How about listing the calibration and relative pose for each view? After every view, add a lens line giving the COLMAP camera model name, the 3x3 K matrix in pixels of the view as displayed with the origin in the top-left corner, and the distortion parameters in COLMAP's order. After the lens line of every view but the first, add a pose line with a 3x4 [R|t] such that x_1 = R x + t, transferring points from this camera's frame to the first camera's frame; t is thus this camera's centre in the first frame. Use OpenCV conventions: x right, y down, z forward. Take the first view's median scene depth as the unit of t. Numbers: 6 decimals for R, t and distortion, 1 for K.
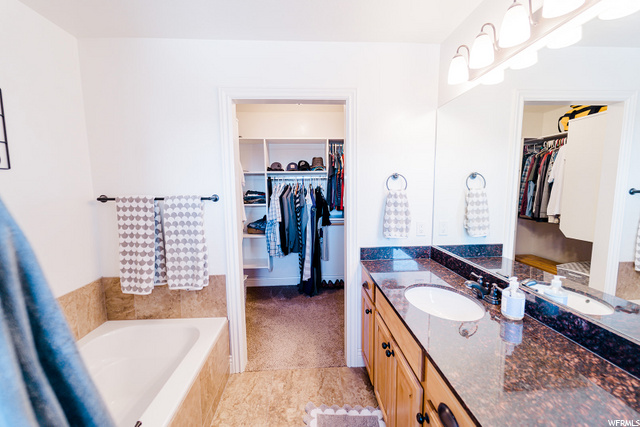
lens RADIAL K [[270.0, 0, 320.0], [0, 270.0, 213.5], [0, 0, 1]] dist [0.001241, -0.000034]
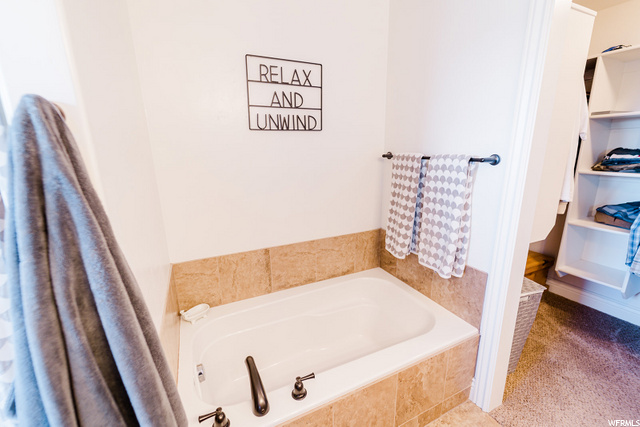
lens RADIAL K [[270.0, 0, 320.0], [0, 270.0, 213.5], [0, 0, 1]] dist [0.001241, -0.000034]
pose [[0.364850, 0.224608, -0.903569, 0.086446], [-0.081539, 0.974446, 0.209302, -0.033783], [0.927489, -0.002688, 0.373840, 0.372669]]
